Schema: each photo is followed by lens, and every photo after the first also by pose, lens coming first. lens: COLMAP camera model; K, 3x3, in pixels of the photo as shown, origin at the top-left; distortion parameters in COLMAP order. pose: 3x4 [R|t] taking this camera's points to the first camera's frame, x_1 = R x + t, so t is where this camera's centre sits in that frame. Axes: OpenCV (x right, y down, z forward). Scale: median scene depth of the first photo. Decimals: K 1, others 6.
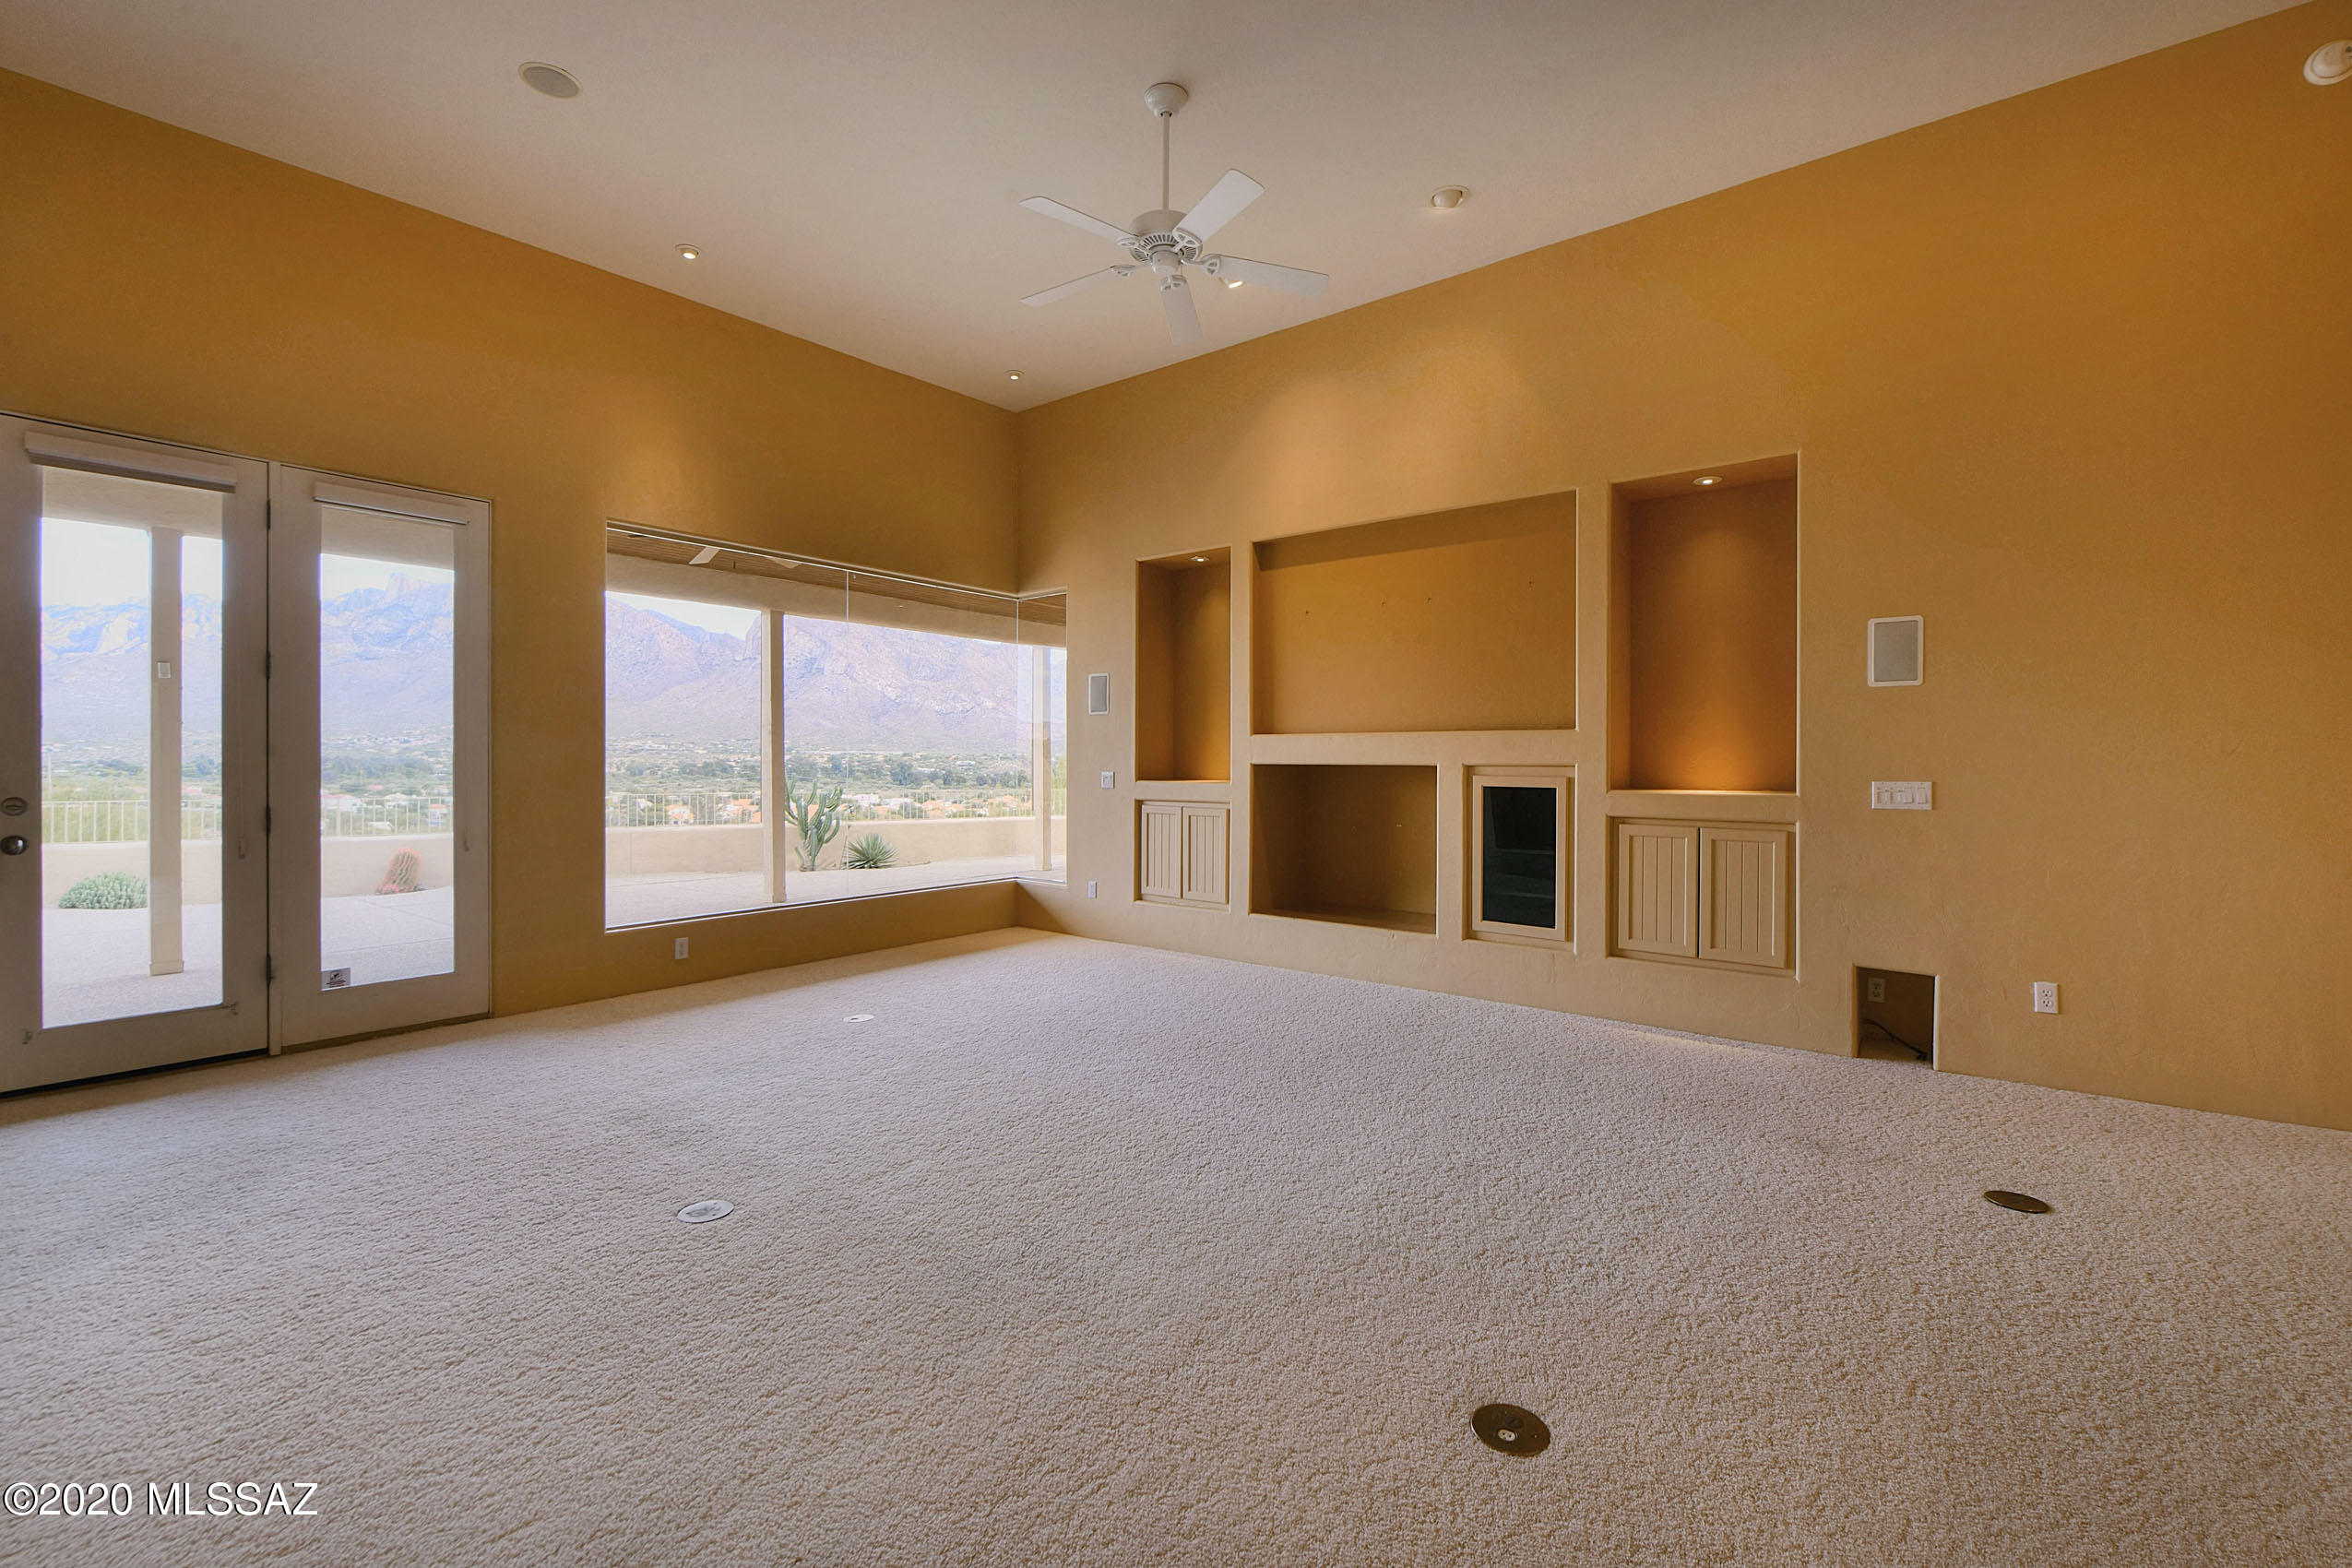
lens RADIAL K [[1016.9, 0, 1215.0], [0, 1016.9, 783.5], [0, 0, 1]] dist [-0.003409, 0.000797]
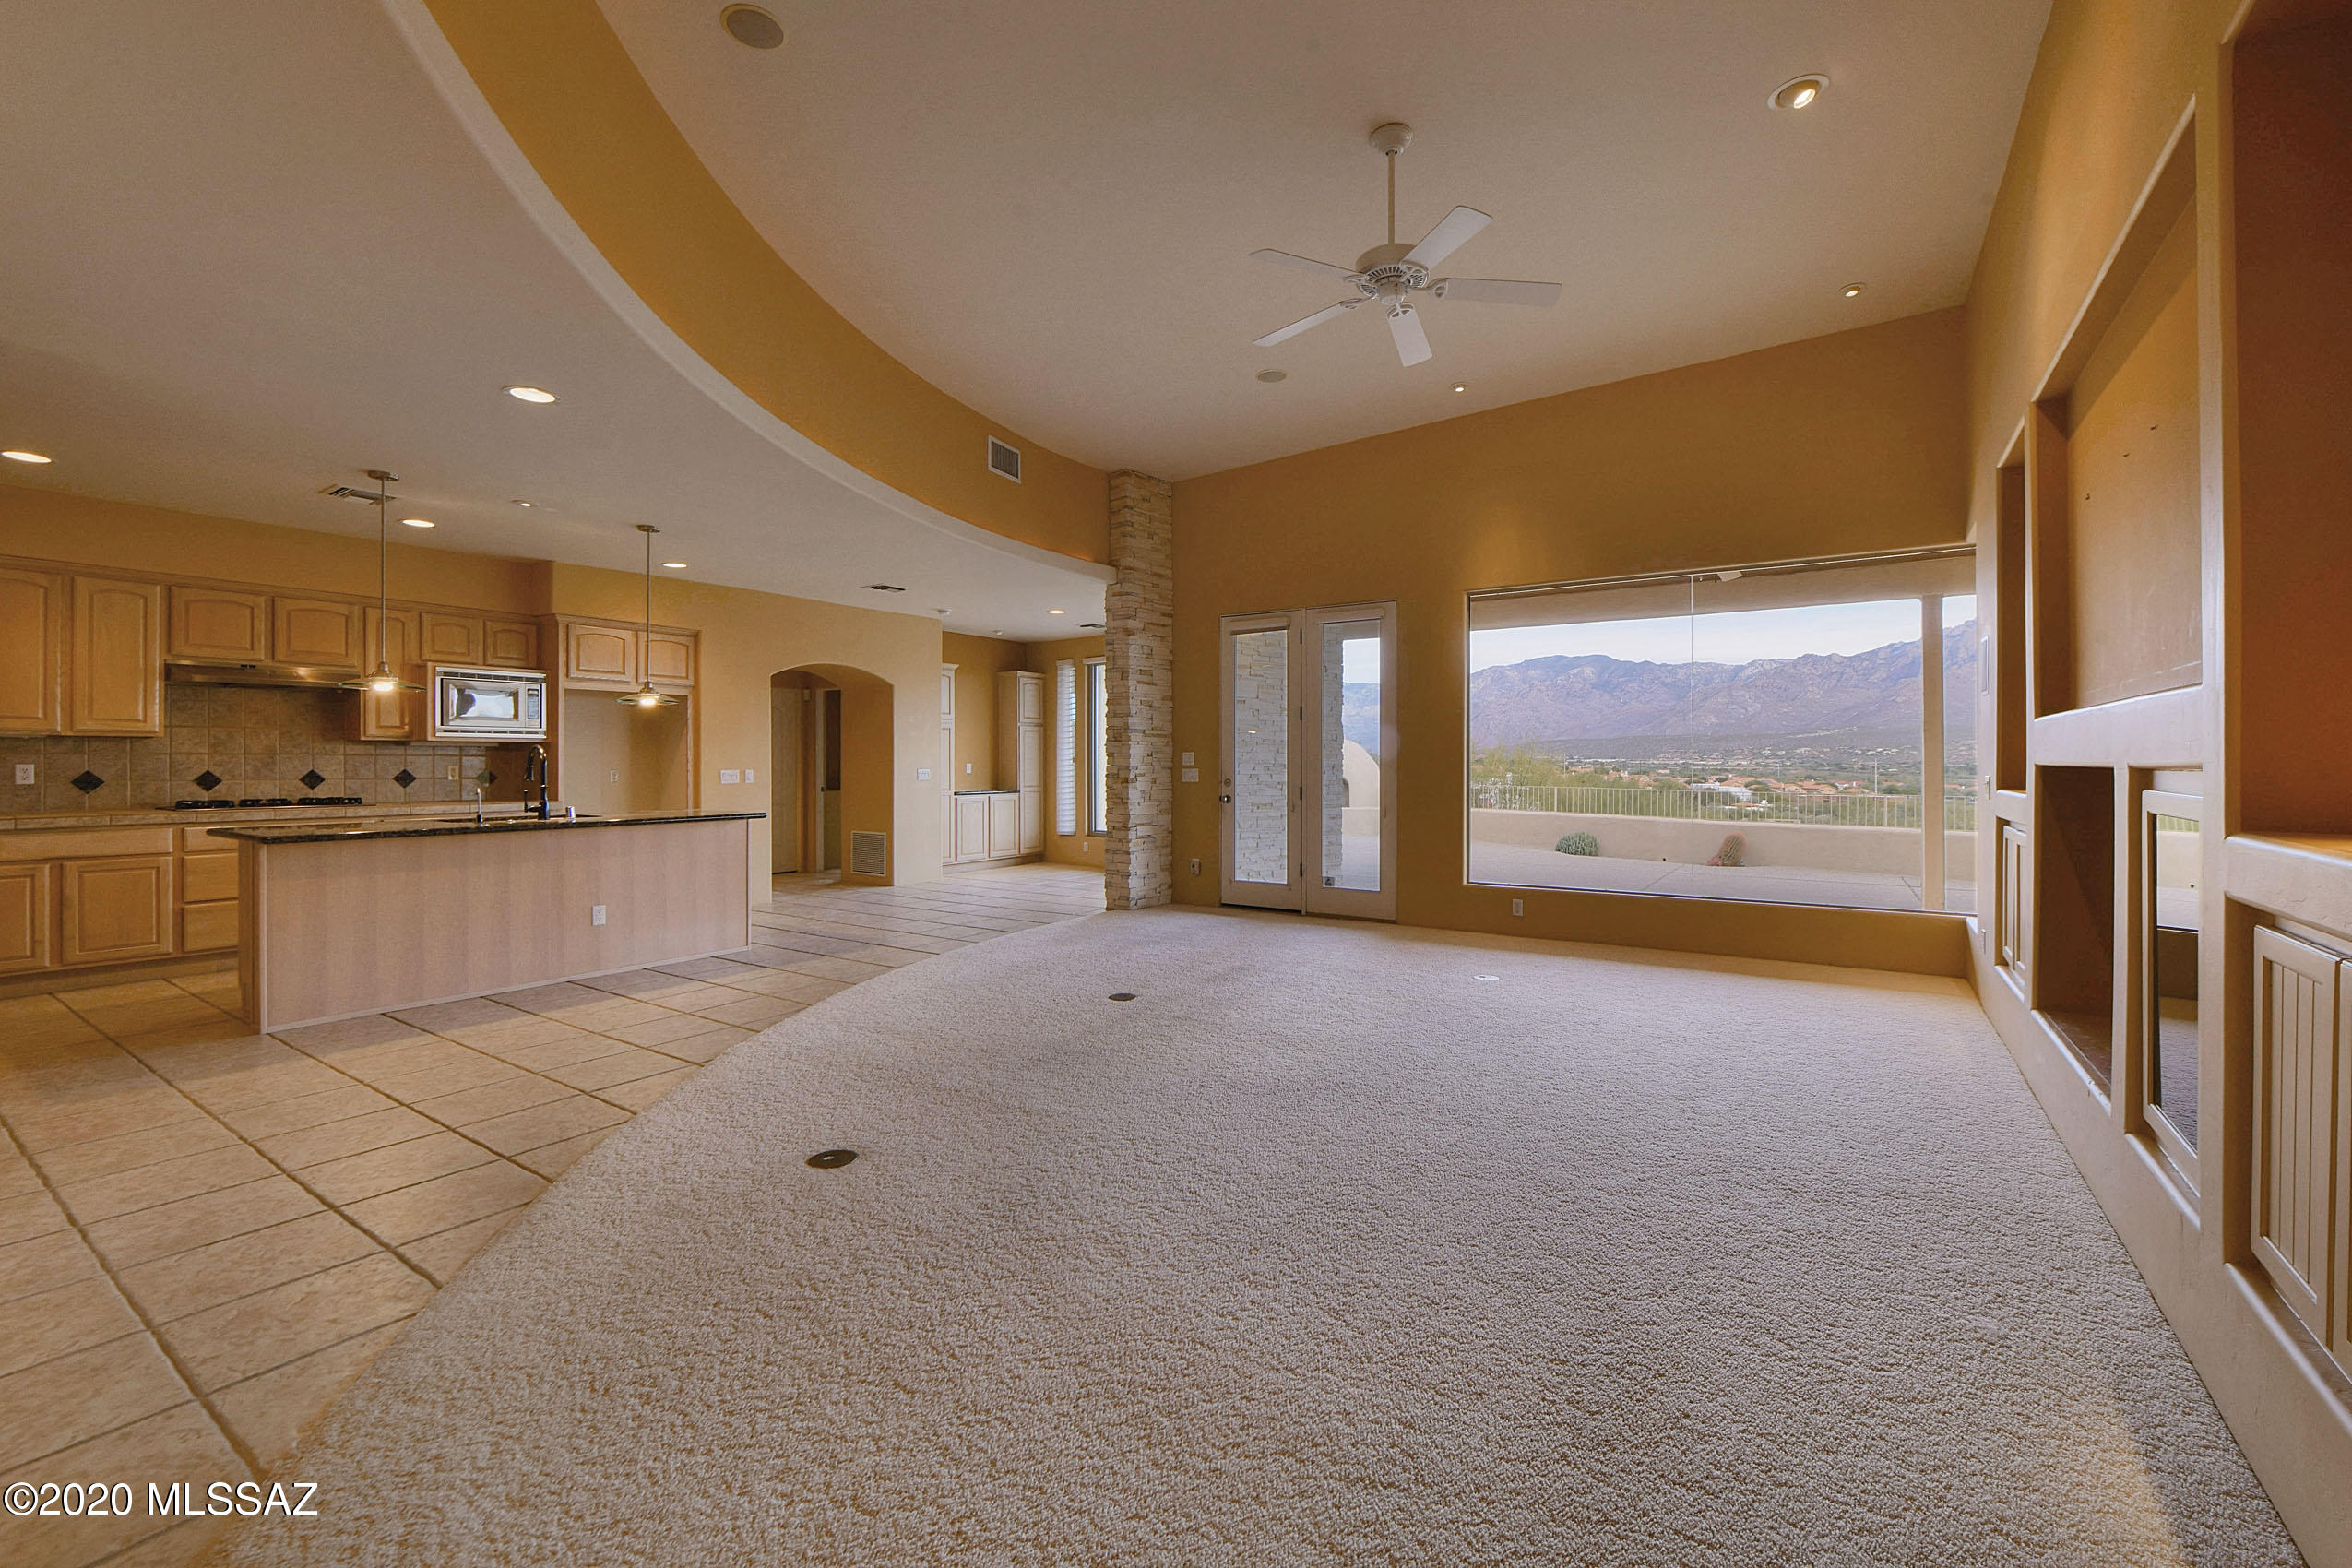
lens RADIAL K [[939.6, 0, 1172.0], [0, 939.6, 770.1], [0, 0, 1]] dist [0.002655, 0.000102]
pose [[0.037097, 0.006015, -0.999294, 0.766373], [-0.019546, 0.999795, 0.005293, -0.011777], [0.999121, 0.019336, 0.037207, 0.612730]]
